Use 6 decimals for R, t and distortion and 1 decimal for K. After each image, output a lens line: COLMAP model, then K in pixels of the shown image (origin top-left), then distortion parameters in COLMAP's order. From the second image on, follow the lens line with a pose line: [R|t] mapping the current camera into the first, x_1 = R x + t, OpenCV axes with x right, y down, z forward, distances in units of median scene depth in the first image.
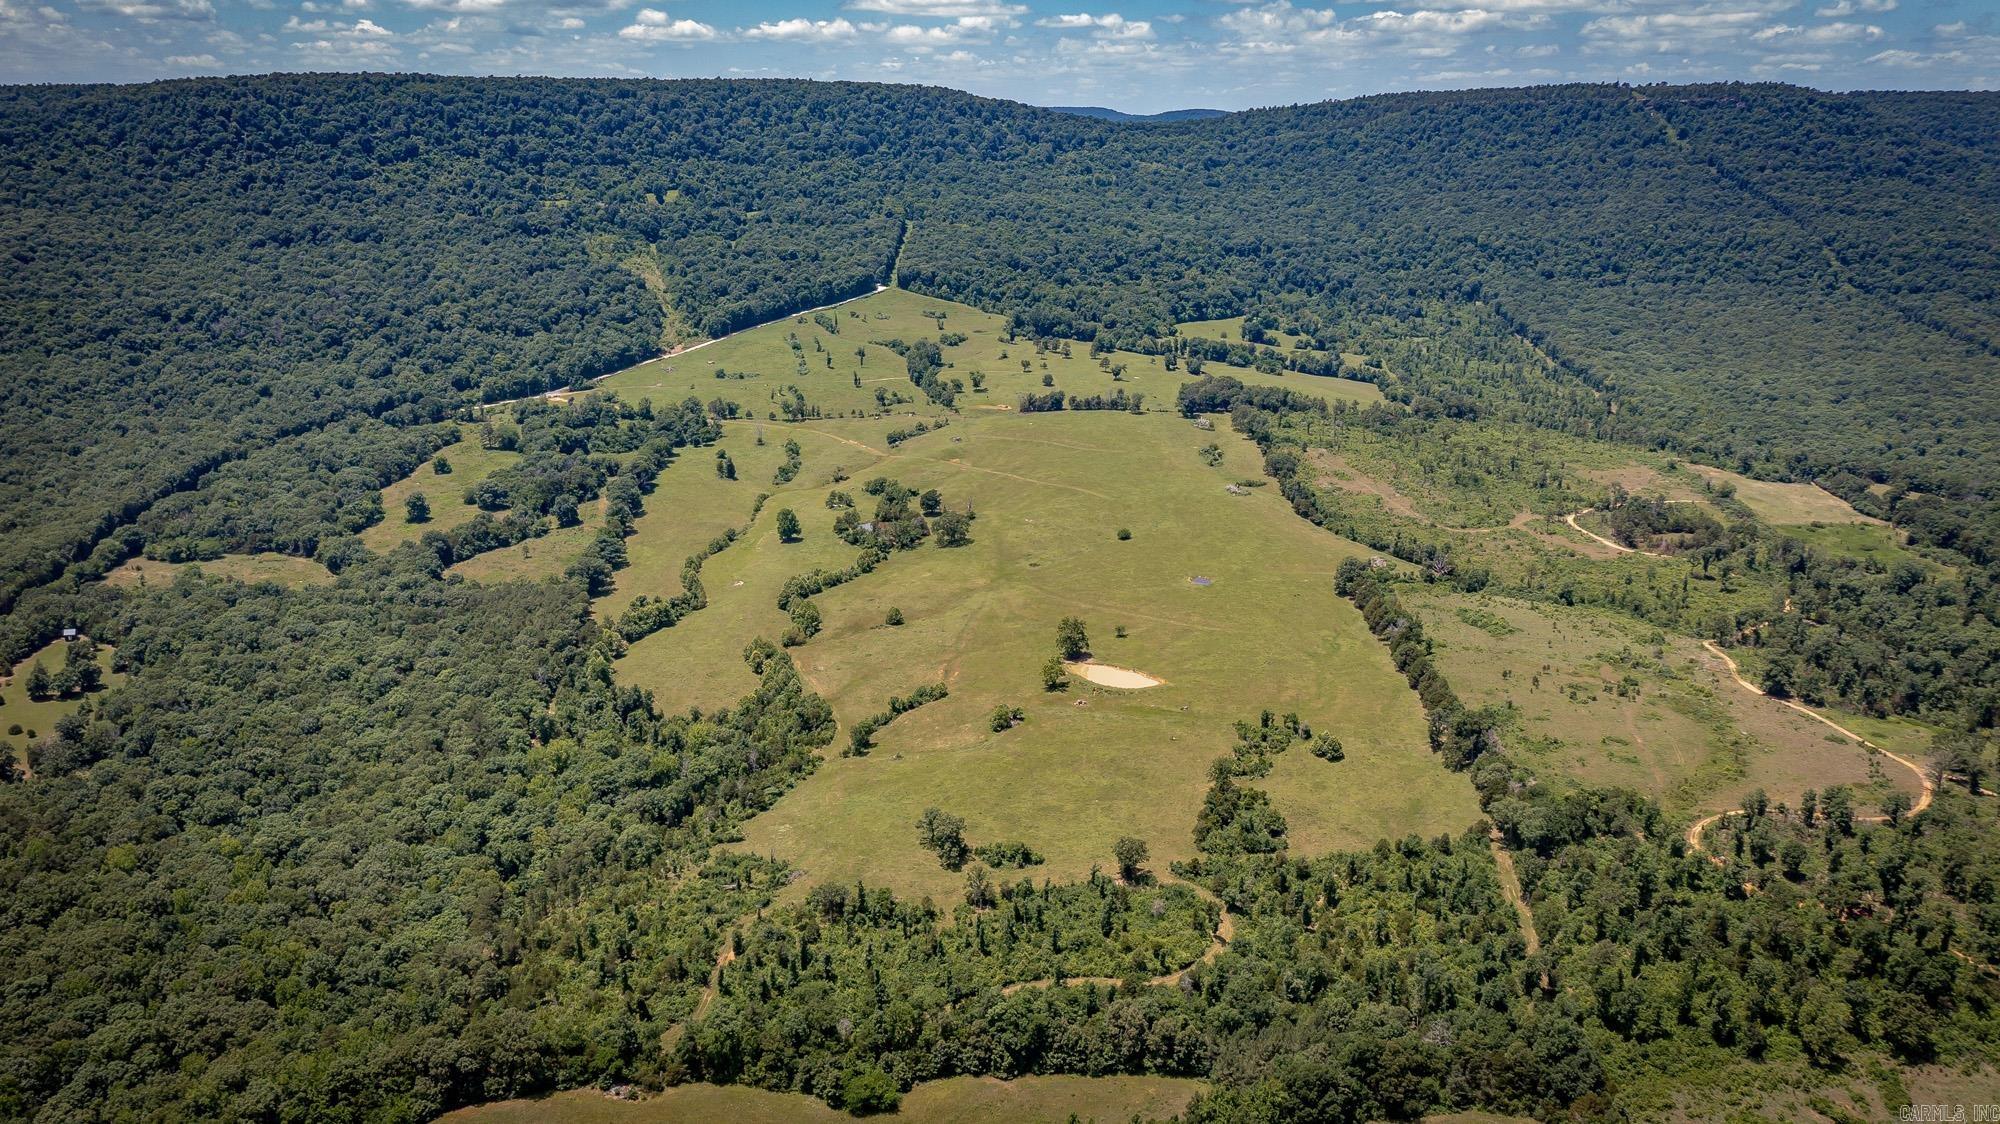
lens RADIAL K [[1583.7, 0, 1001.6], [0, 1583.7, 564.5], [0, 0, 1]] dist [0.008239, 0.004177]
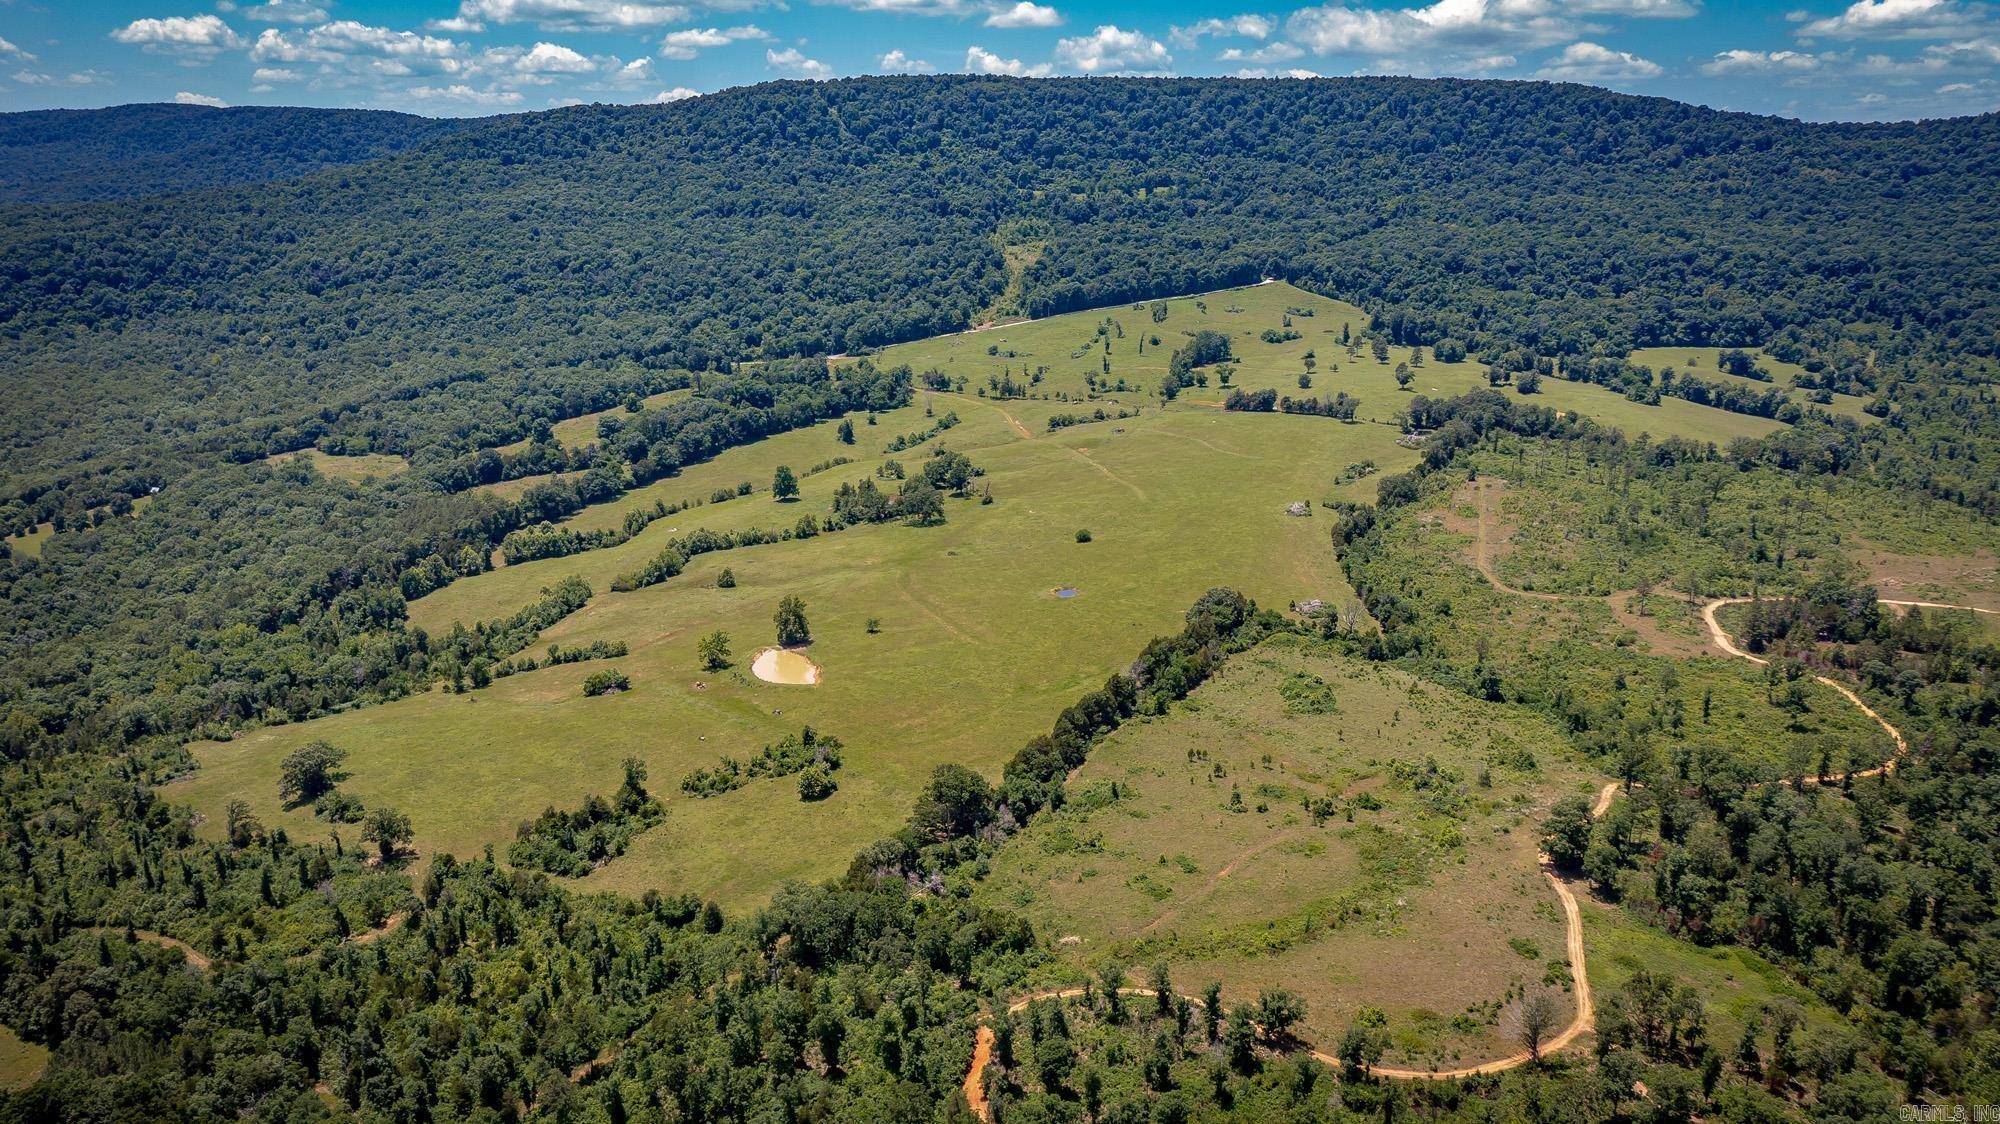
lens RADIAL K [[1583.7, 0, 1006.1], [0, 1583.7, 560.4], [0, 0, 1]] dist [0.008239, 0.004177]
pose [[0.847075, 0.132196, -0.514771, 0.296051], [-0.147307, 0.989023, 0.011588, -0.006339], [0.510652, 0.066013, 0.857250, 0.168623]]
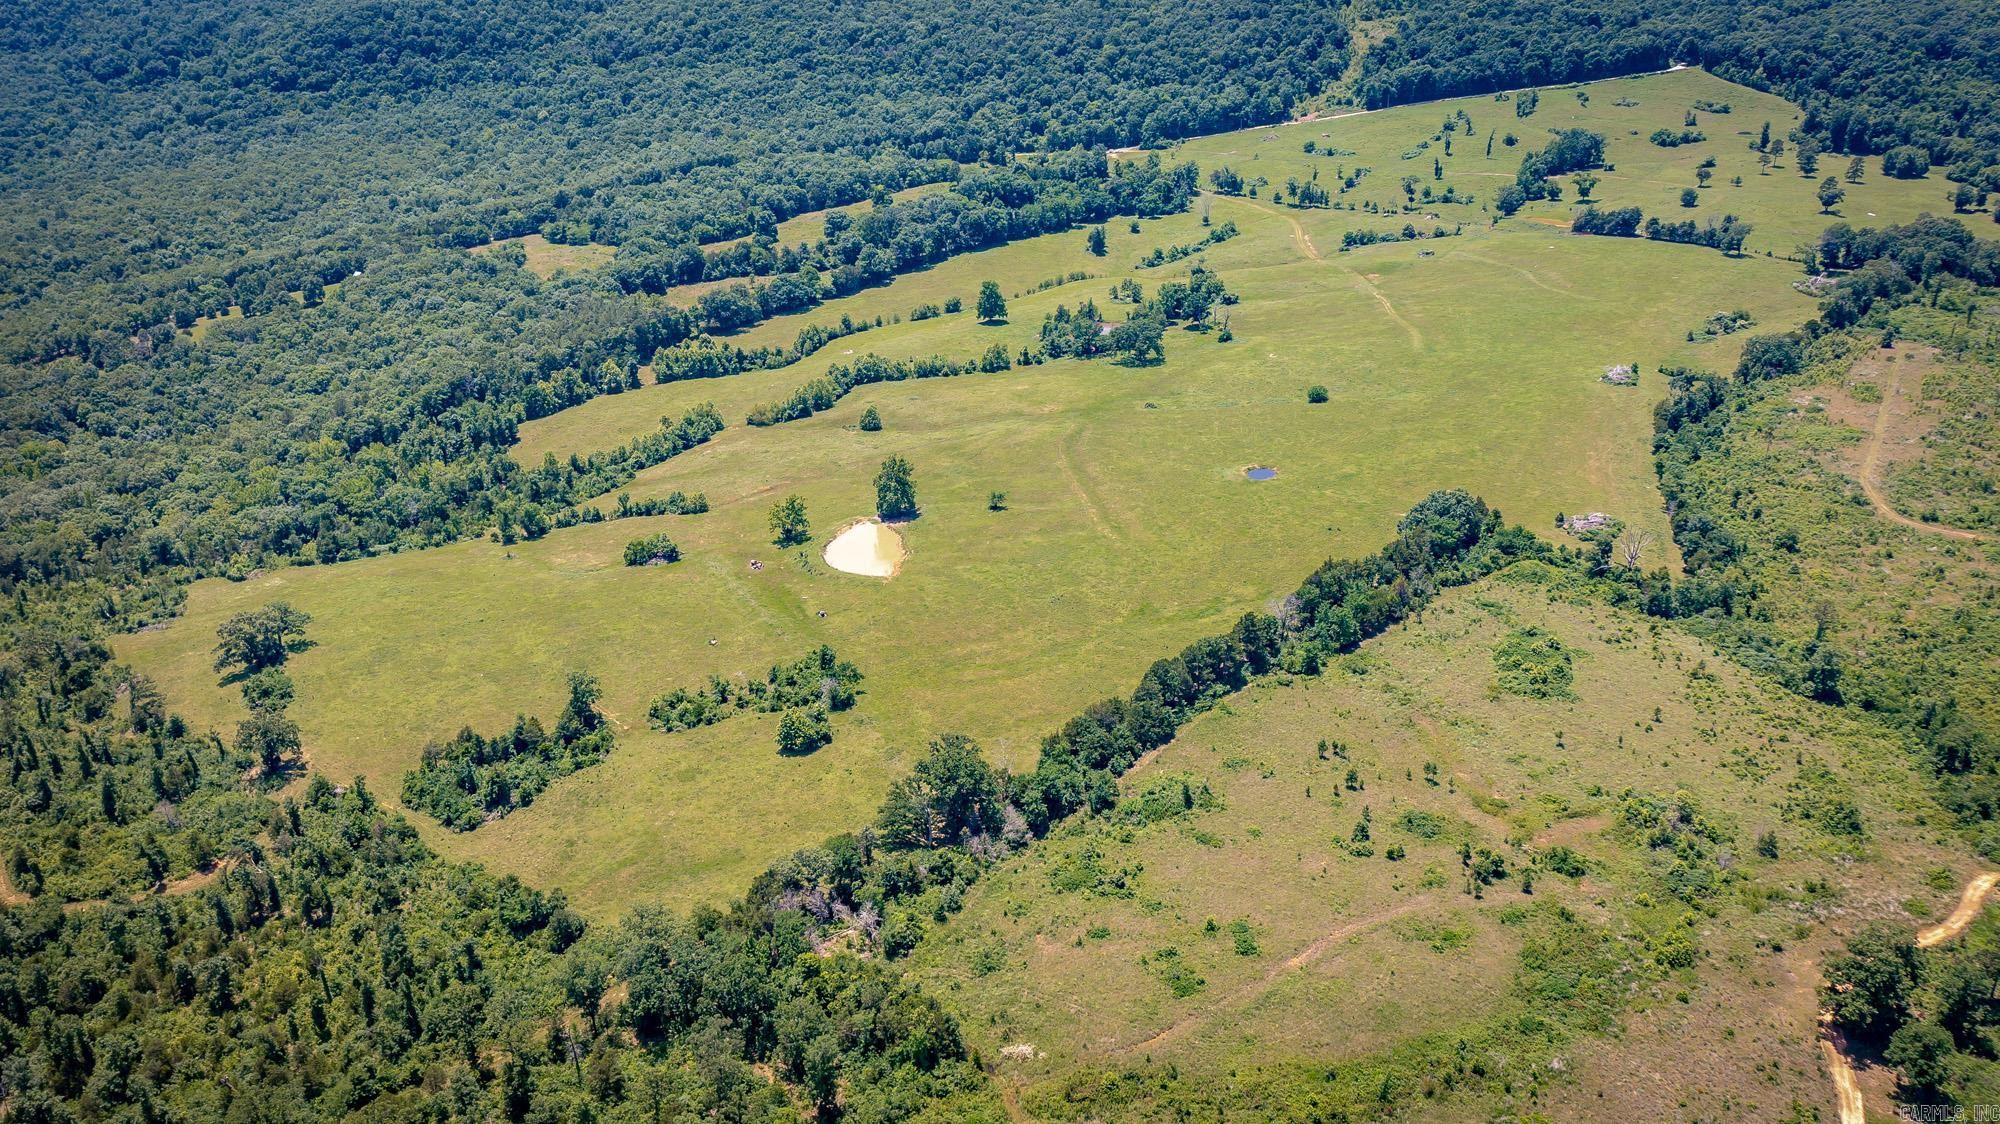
lens RADIAL K [[1583.7, 0, 1011.2], [0, 1583.7, 559.7], [0, 0, 1]] dist [0.008239, 0.004177]
pose [[0.683125, 0.265721, -0.680244, 0.281964], [-0.197793, 0.963962, 0.177919, -0.027757], [0.703006, 0.013007, 0.711065, 0.284293]]
